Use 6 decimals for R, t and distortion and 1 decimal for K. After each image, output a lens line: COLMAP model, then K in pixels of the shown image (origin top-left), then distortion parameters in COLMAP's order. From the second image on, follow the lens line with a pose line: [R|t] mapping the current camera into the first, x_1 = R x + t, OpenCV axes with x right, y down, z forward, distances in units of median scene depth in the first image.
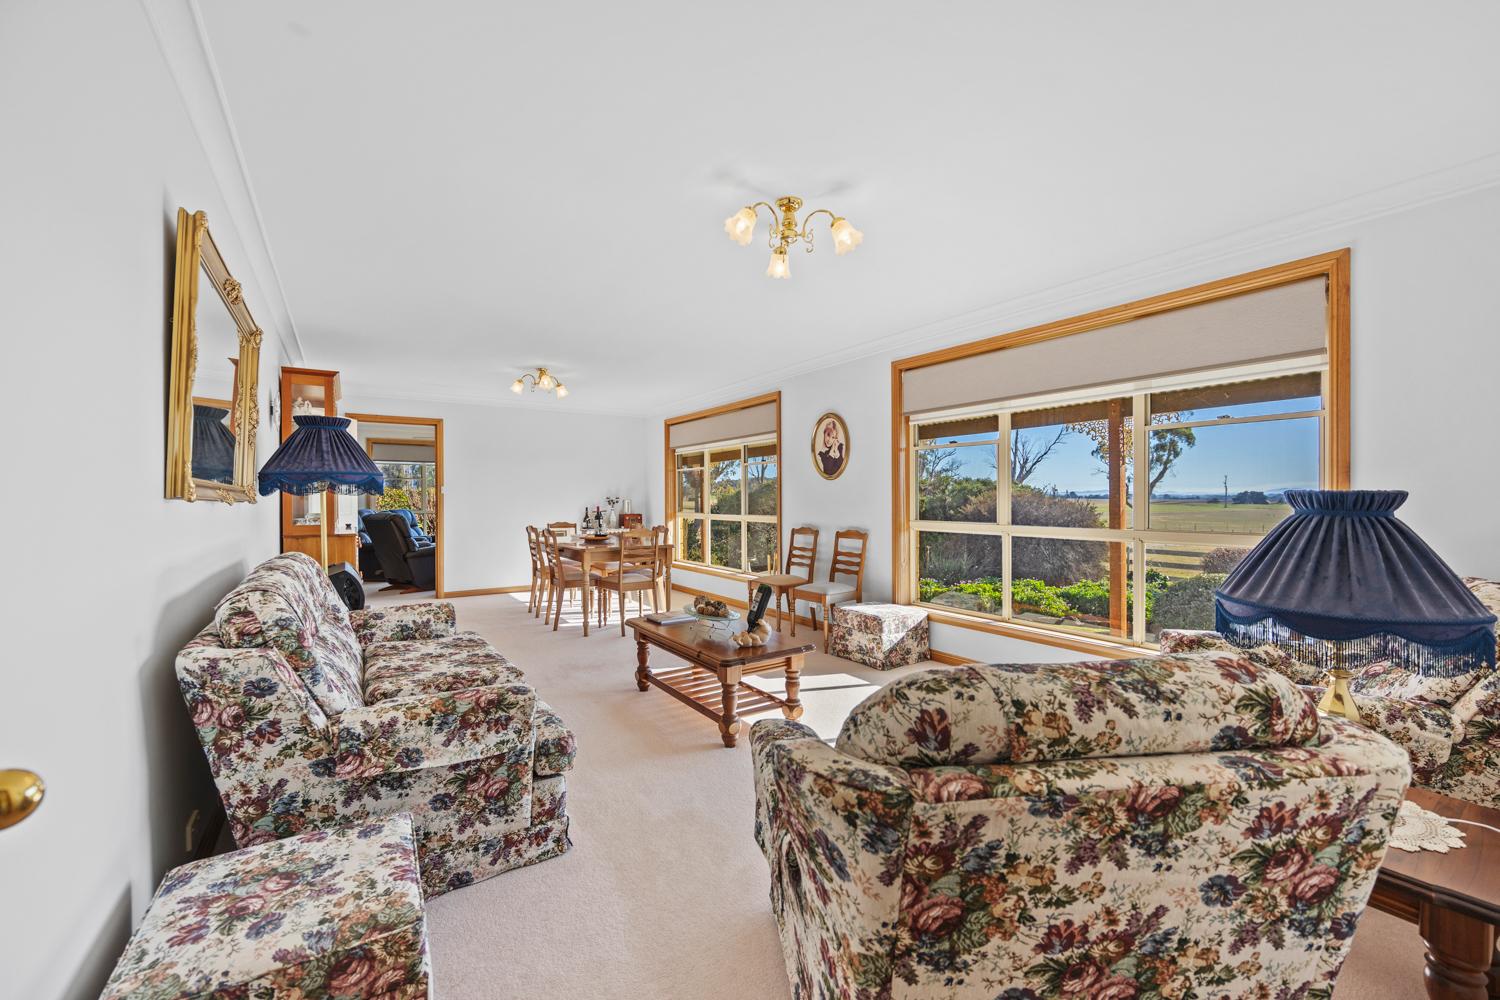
lens RADIAL K [[602.8, 0, 745.7], [0, 602.8, 499.6], [0, 0, 1]] dist [-0.001479, -0.000485]
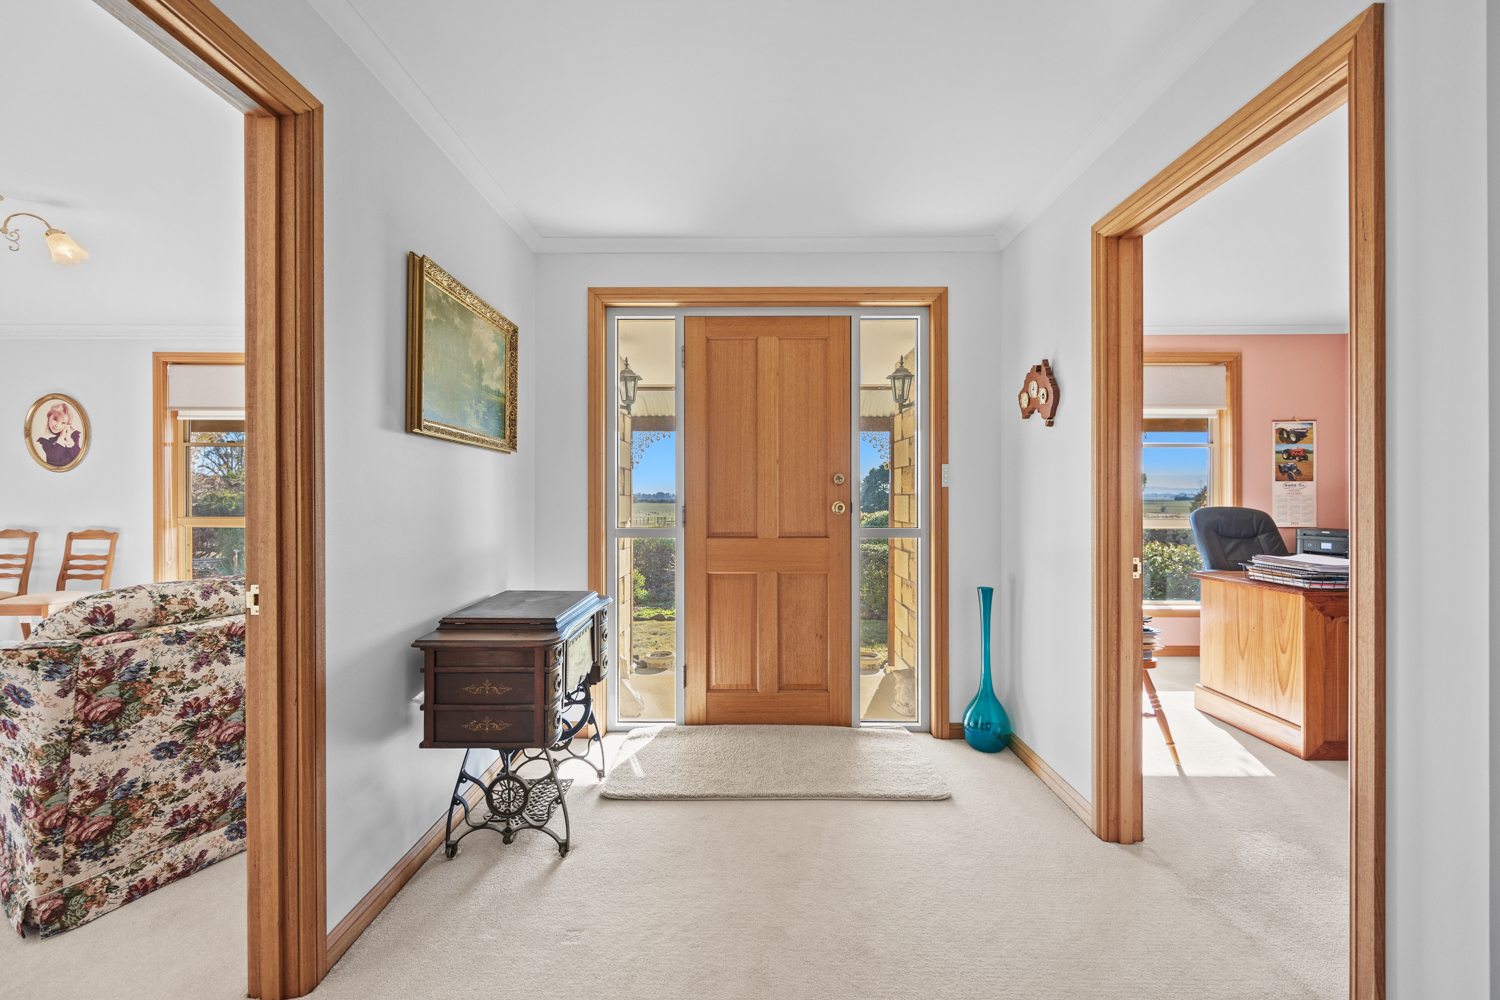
lens RADIAL K [[602.8, 0, 745.7], [0, 602.8, 499.6], [0, 0, 1]] dist [-0.001479, -0.000485]
pose [[0.559734, 0.000786, 0.828672, -0.123097], [-0.003400, 0.999993, 0.001348, 0.008796], [-0.828665, -0.003572, 0.559733, -1.740210]]
